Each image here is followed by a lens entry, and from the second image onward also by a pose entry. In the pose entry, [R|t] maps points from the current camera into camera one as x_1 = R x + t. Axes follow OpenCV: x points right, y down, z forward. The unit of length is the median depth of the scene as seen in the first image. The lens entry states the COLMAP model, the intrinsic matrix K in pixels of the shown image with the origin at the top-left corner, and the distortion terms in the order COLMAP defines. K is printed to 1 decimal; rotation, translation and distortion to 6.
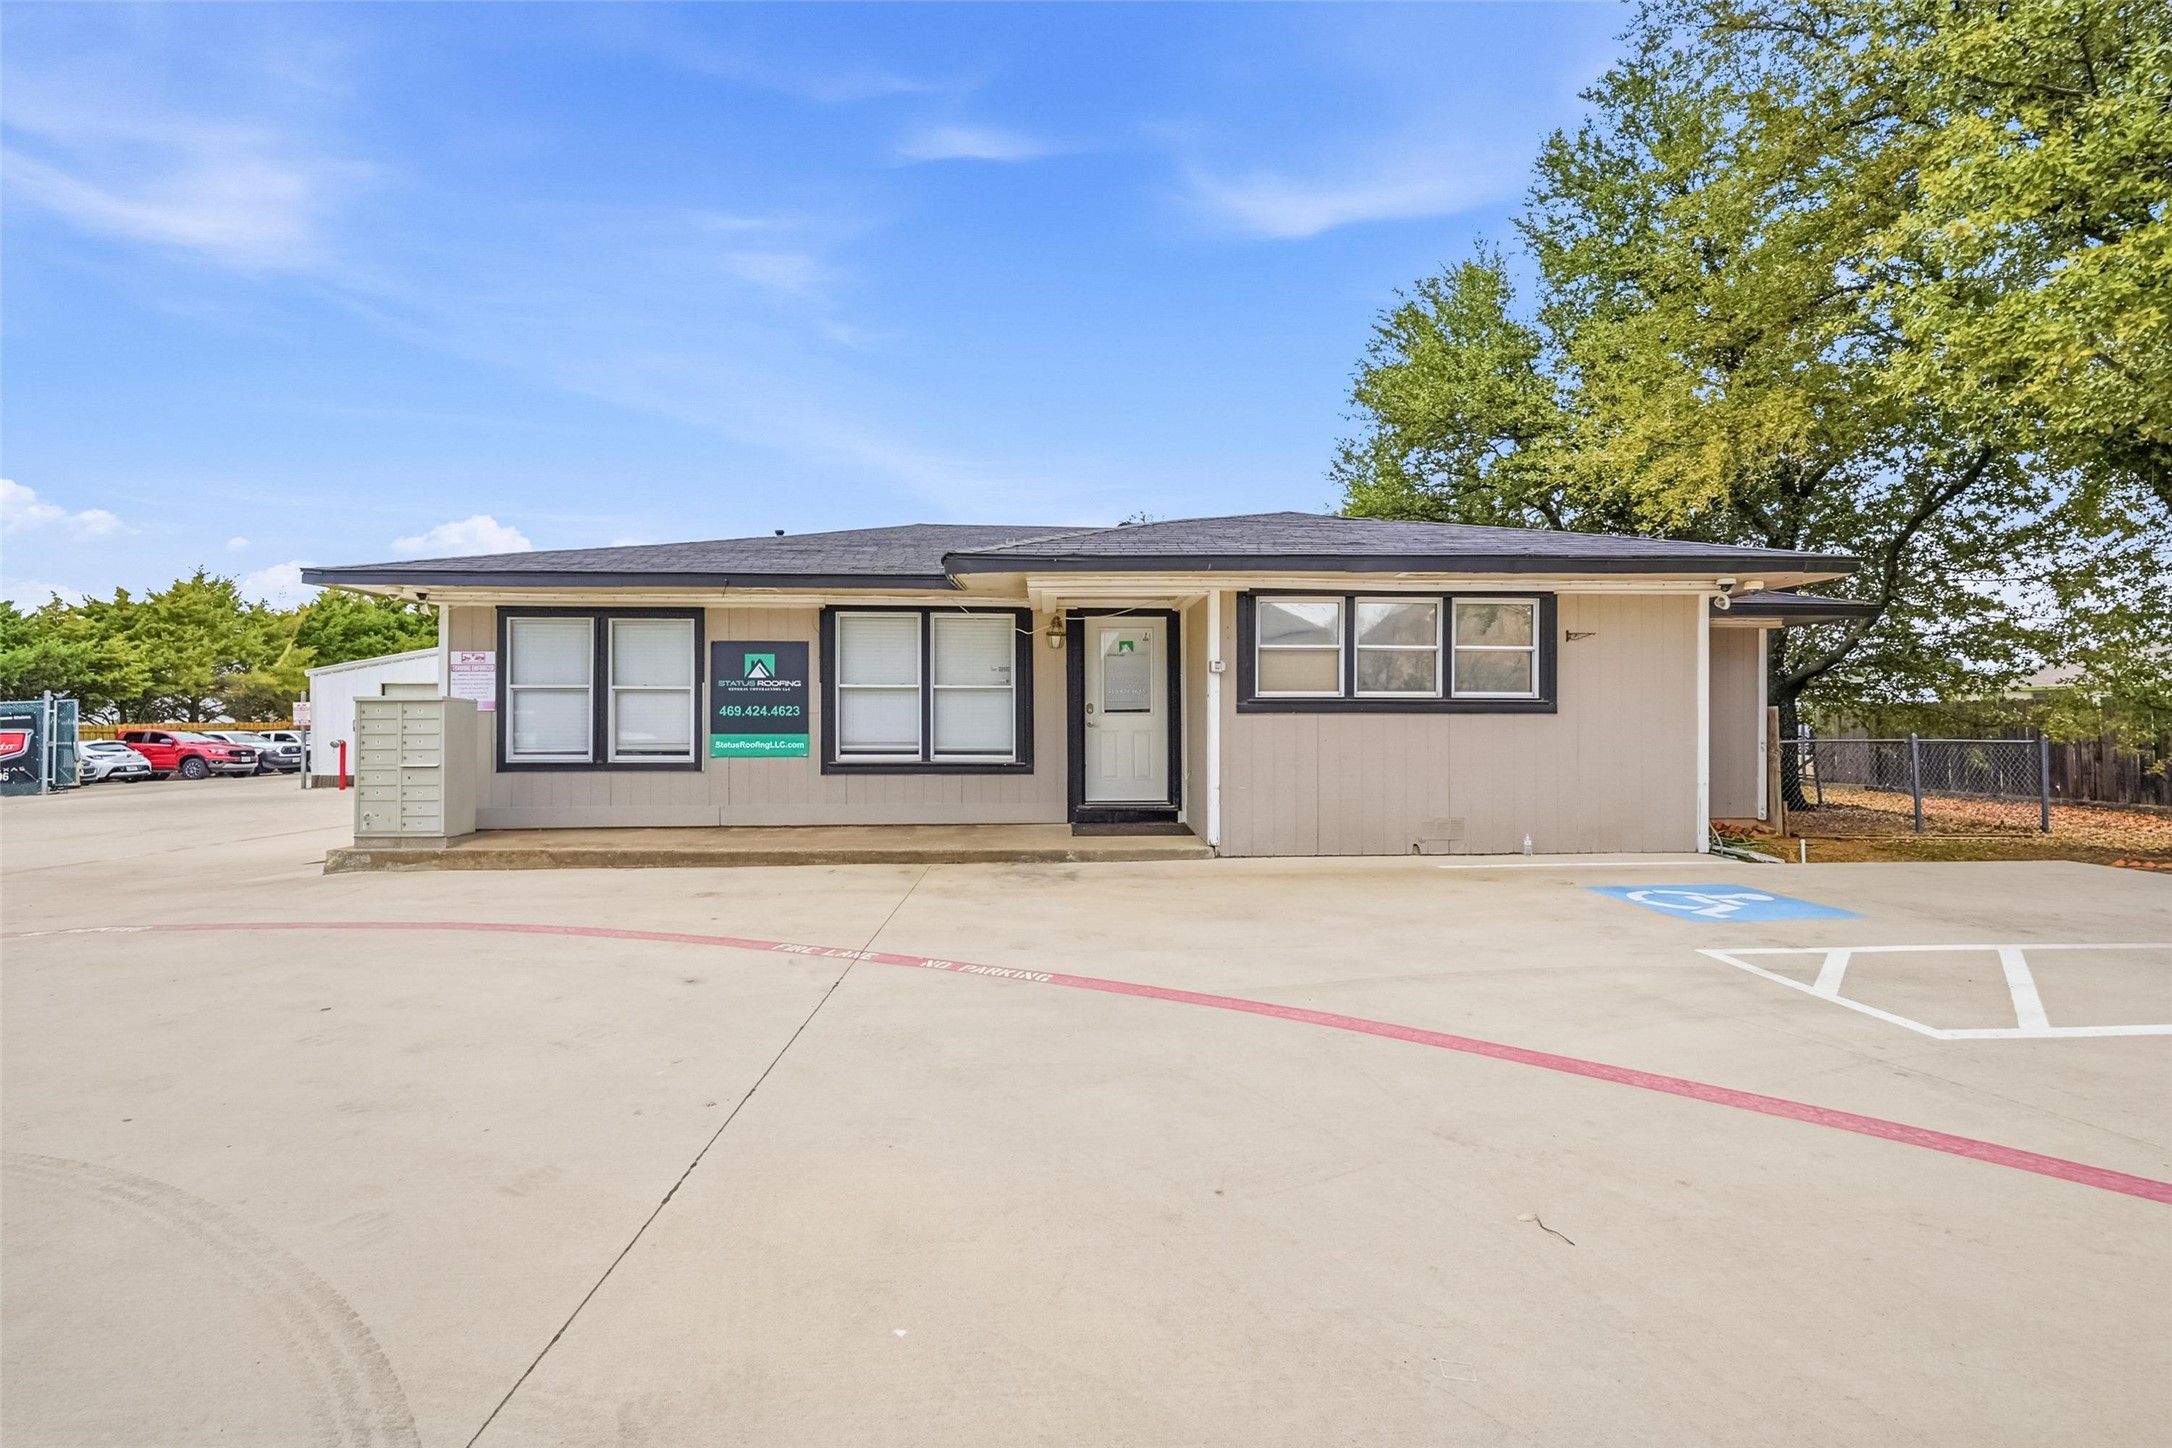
lens RADIAL K [[856.2, 0, 1090.6], [0, 856.2, 726.5], [0, 0, 1]] dist [0.003238, 0.000450]
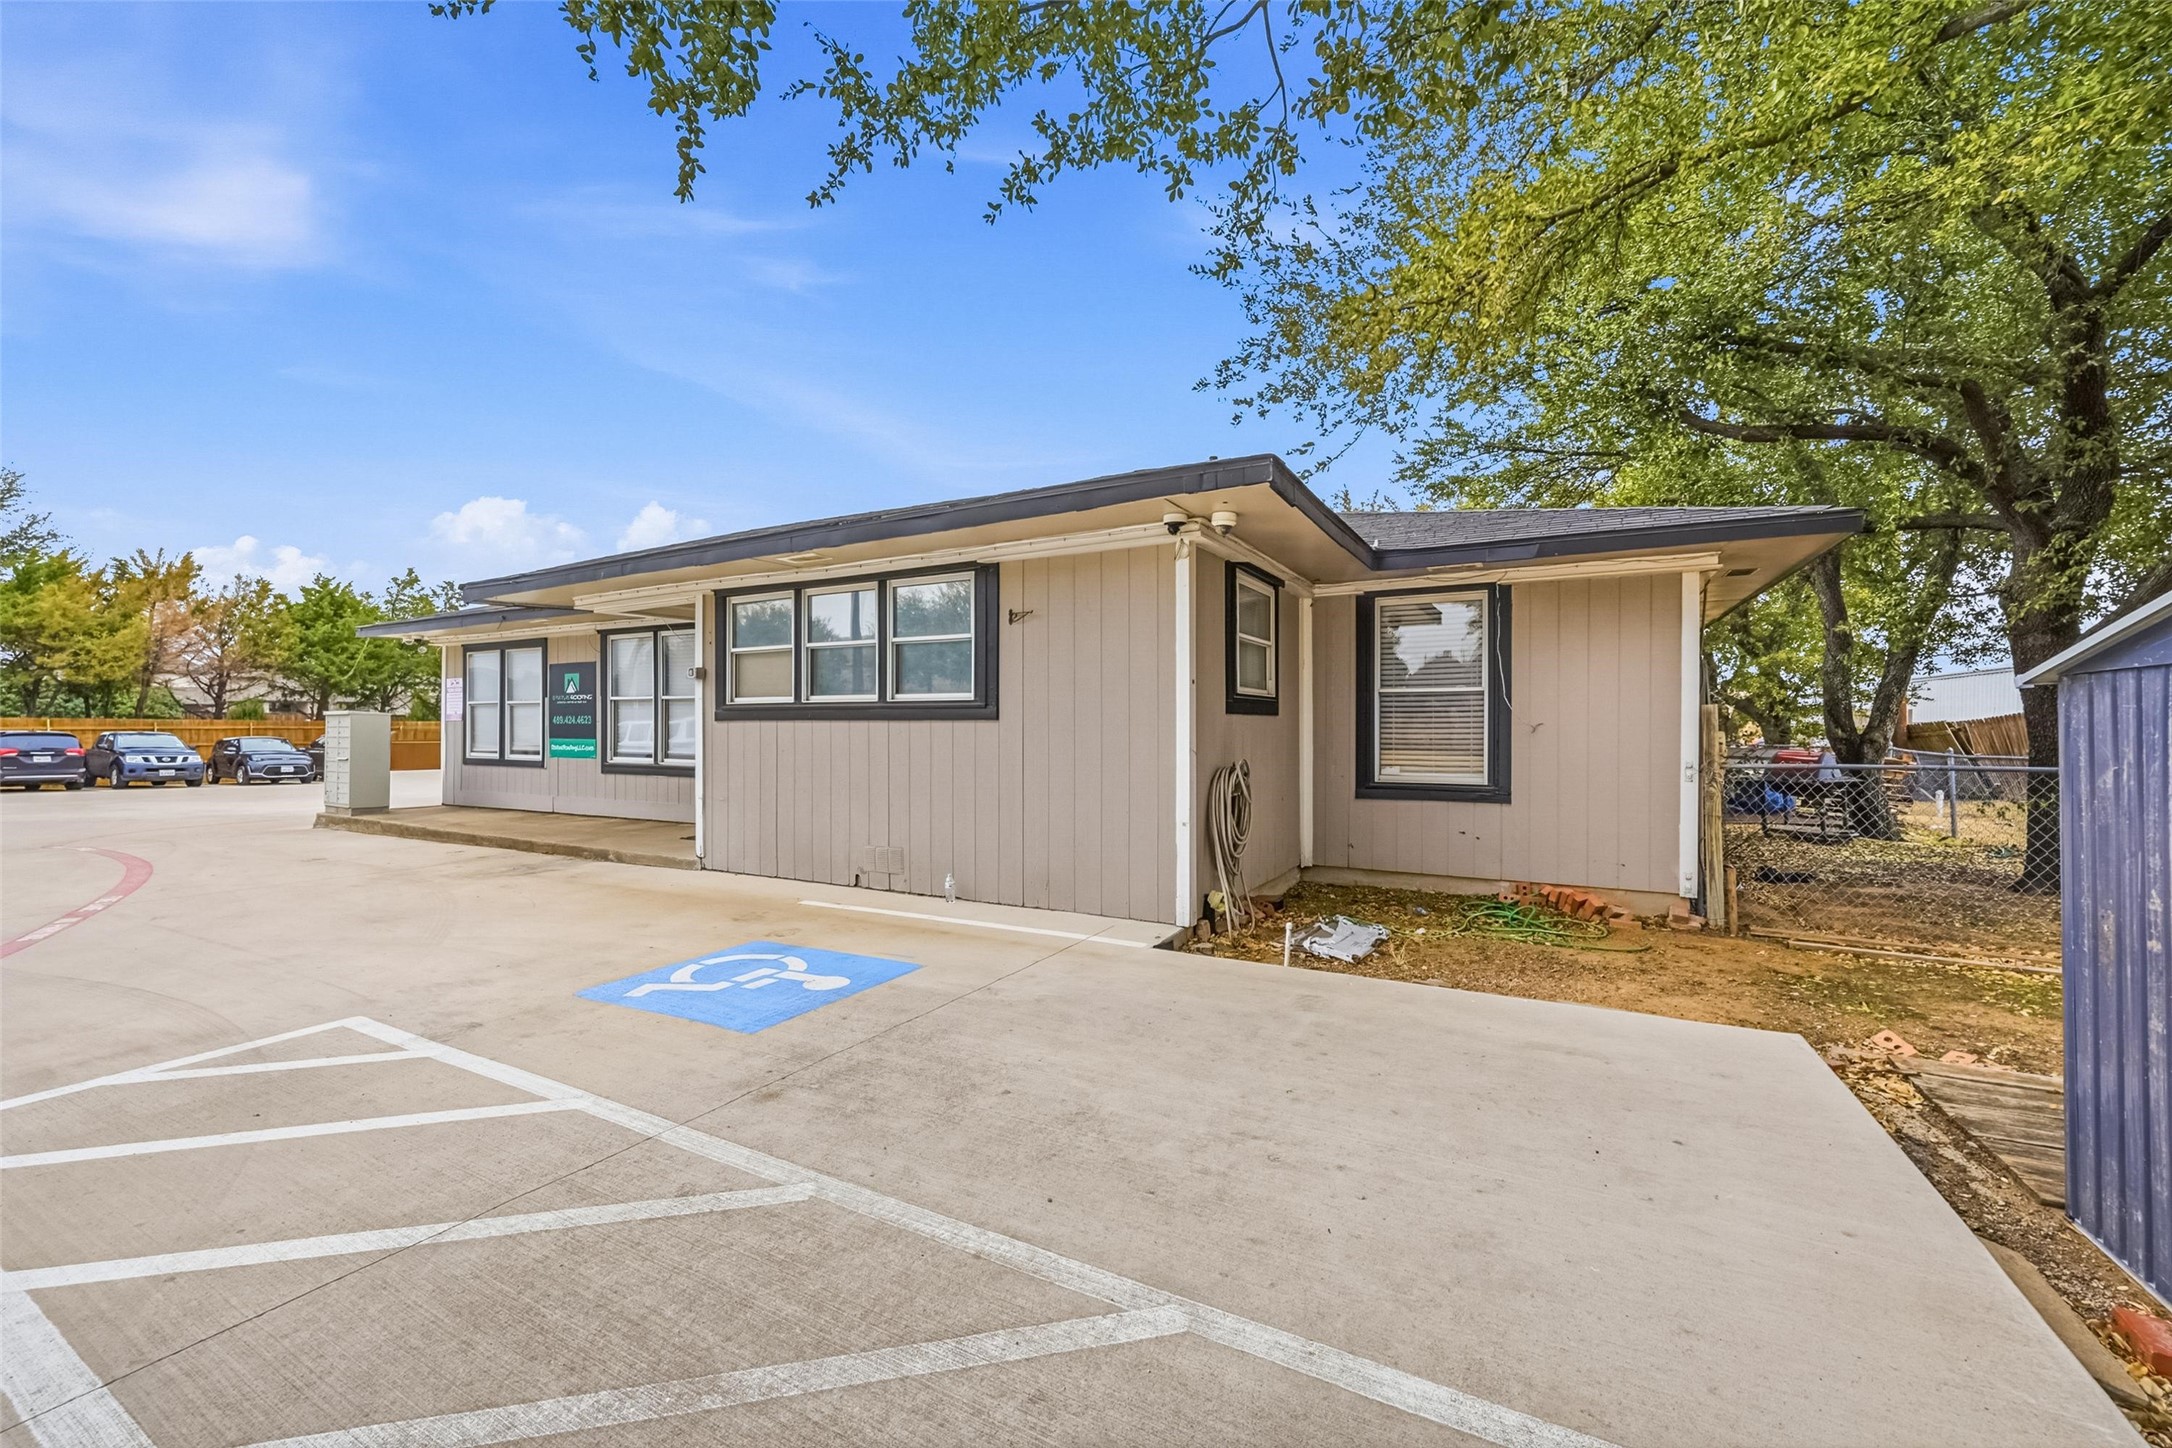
lens RADIAL K [[856.2, 0, 1085.0], [0, 856.2, 727.7], [0, 0, 1]] dist [0.003238, 0.000450]
pose [[0.854670, 0.000900, -0.519172, 0.874932], [-0.003749, 0.999983, -0.004438, -0.004458], [0.519159, 0.005739, 0.854659, 0.340087]]
